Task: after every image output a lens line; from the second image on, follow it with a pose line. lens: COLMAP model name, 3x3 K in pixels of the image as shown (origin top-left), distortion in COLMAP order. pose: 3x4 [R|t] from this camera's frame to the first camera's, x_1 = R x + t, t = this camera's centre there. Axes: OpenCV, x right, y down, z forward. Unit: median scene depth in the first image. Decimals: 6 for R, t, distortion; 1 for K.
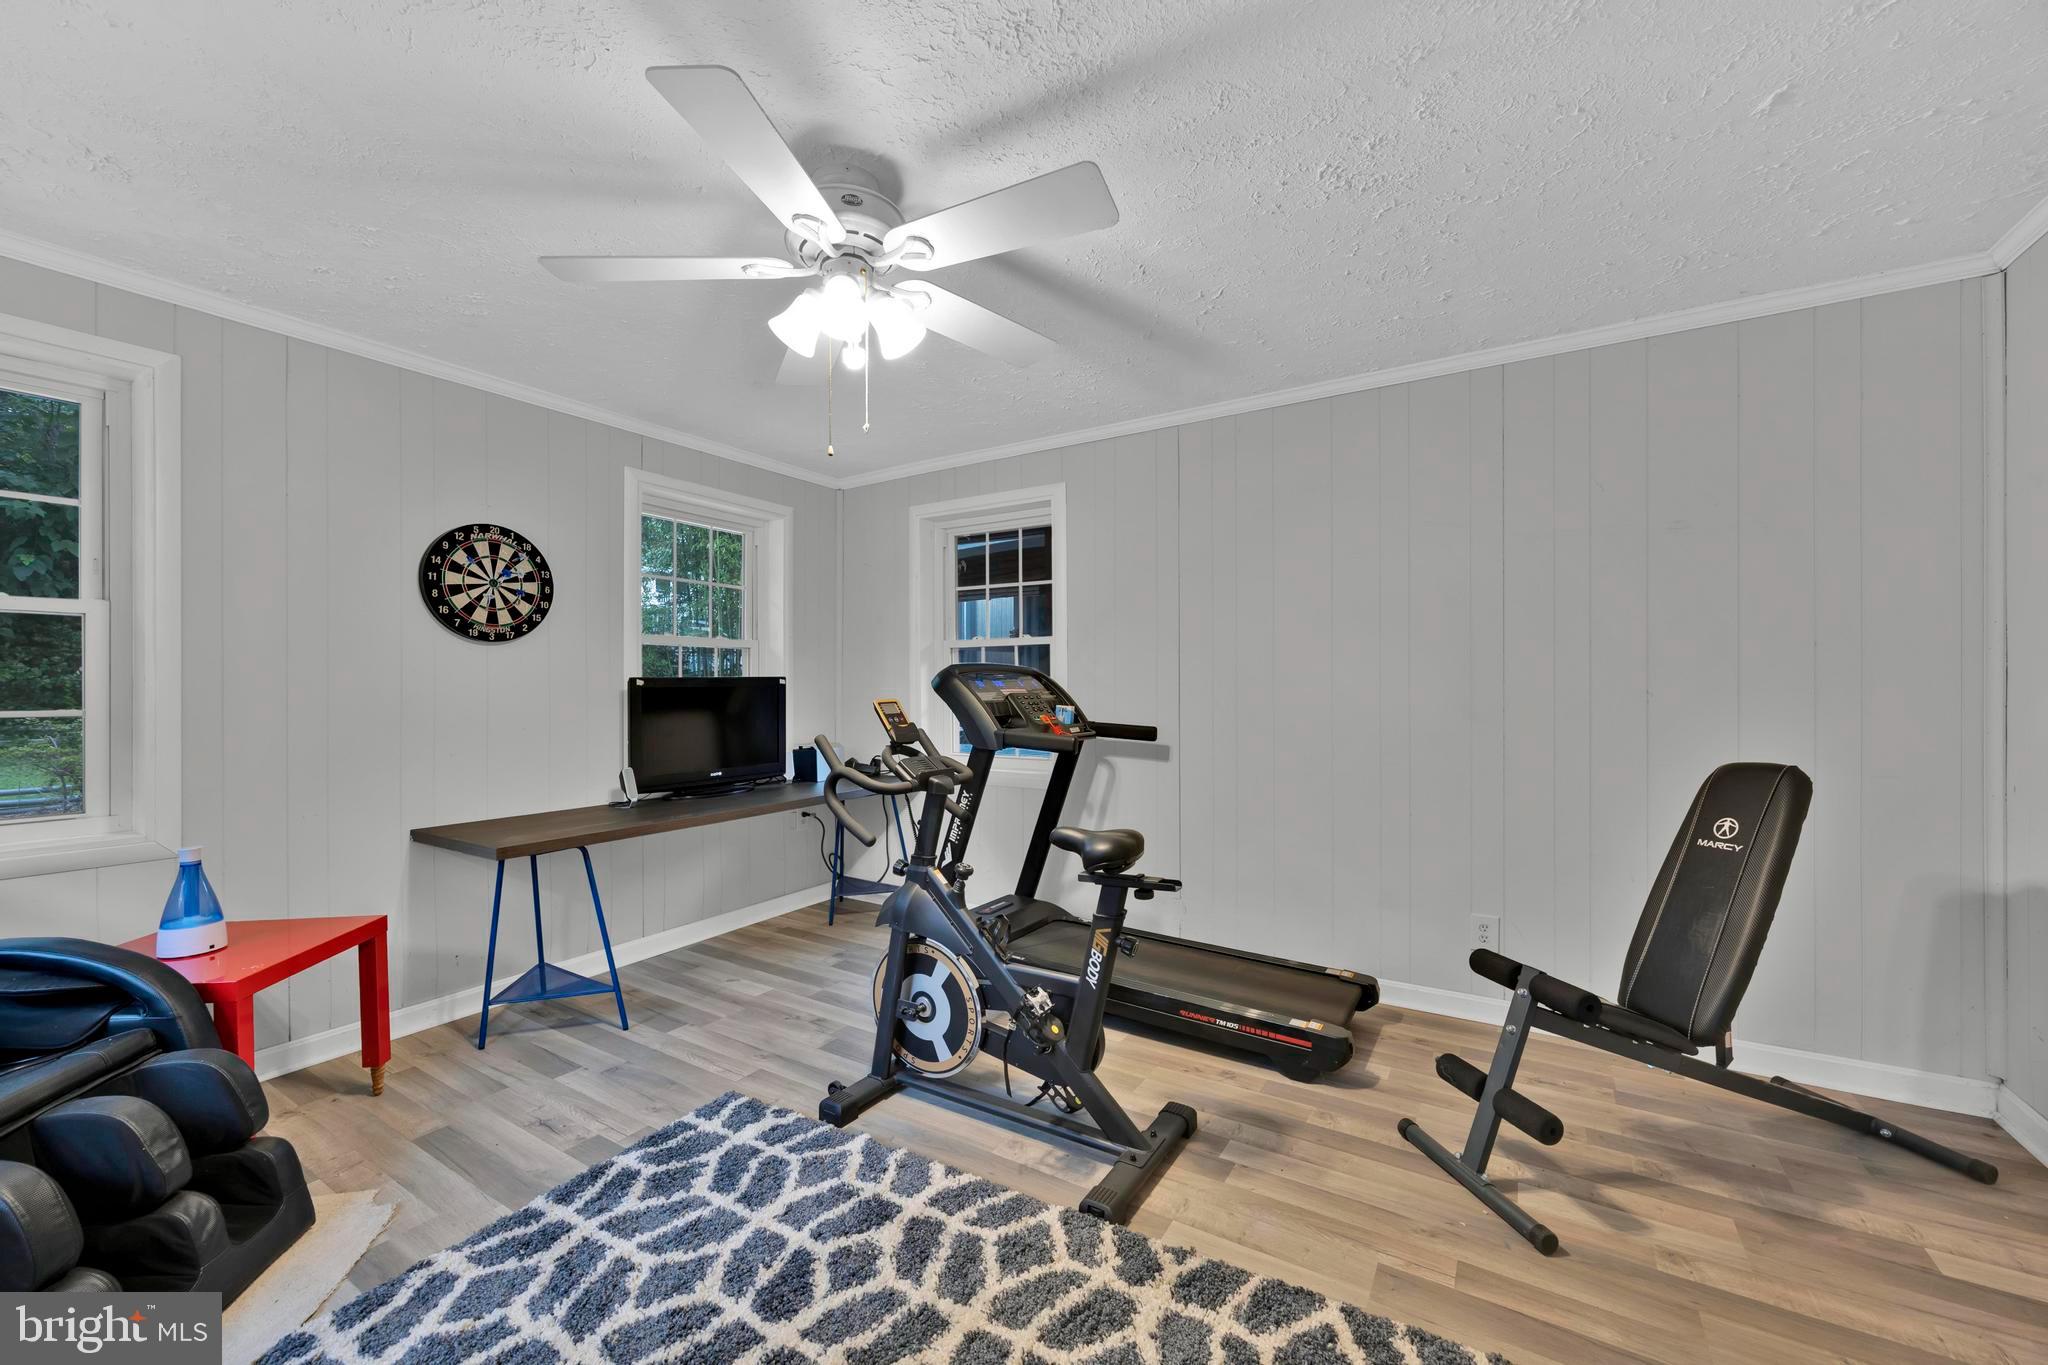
lens RADIAL K [[794.2, 0, 983.4], [0, 794.2, 683.0], [0, 0, 1]] dist [-0.006761, 0.000834]
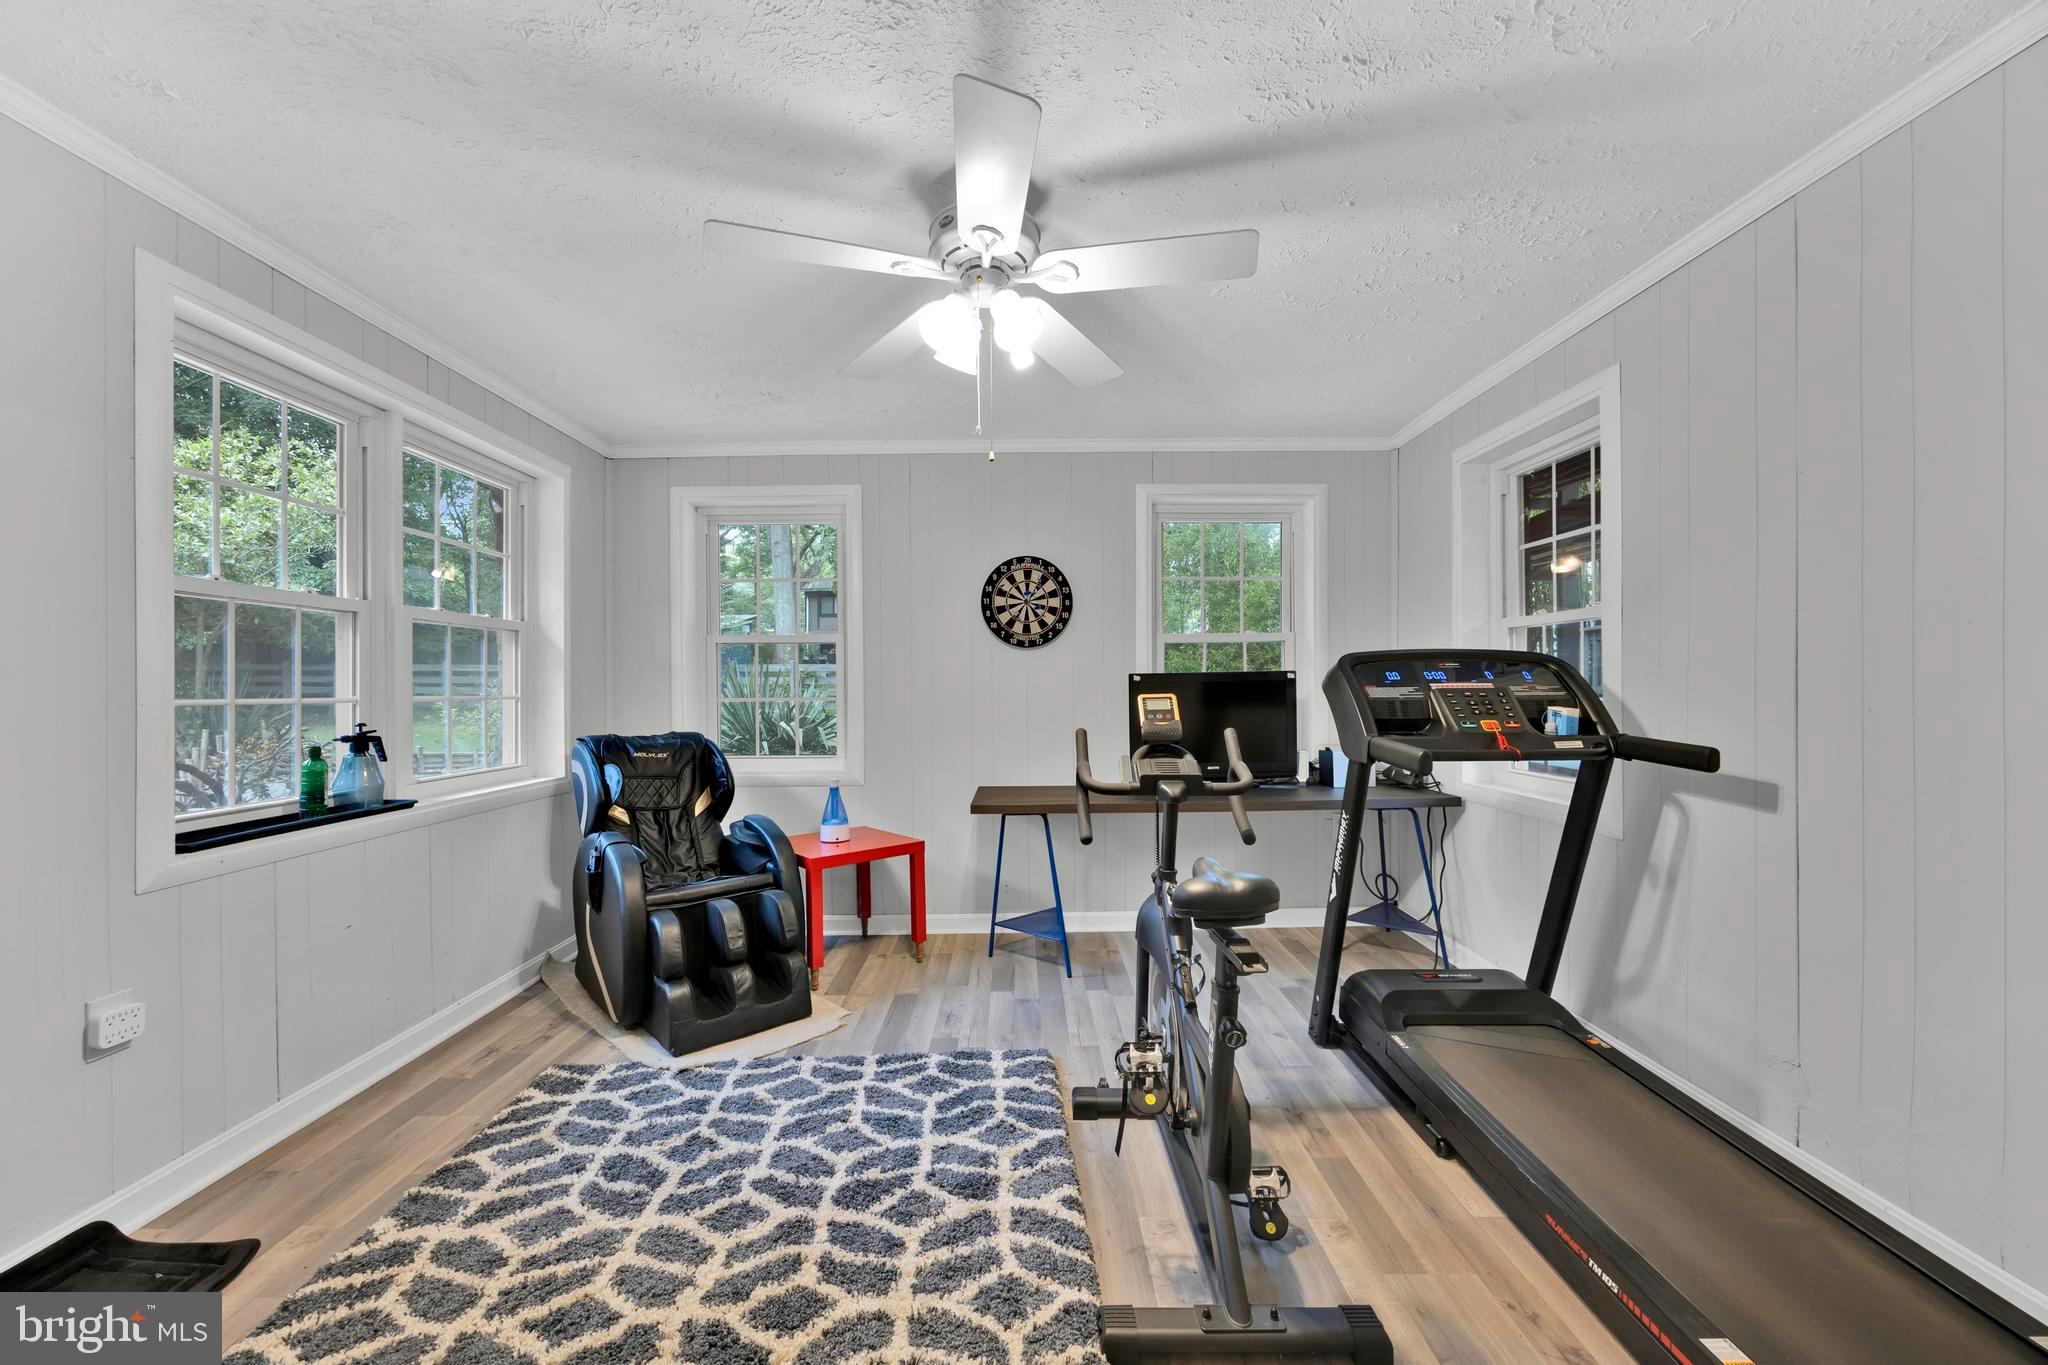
lens RADIAL K [[794.2, 0, 1021.6], [0, 794.2, 686.5], [0, 0, 1]] dist [-0.006761, 0.000834]
pose [[0.548369, 0.000379, -0.836236, 0.473133], [0.007688, 0.999955, 0.005494, 0.004298], [0.836201, -0.009442, 0.548342, 0.301042]]
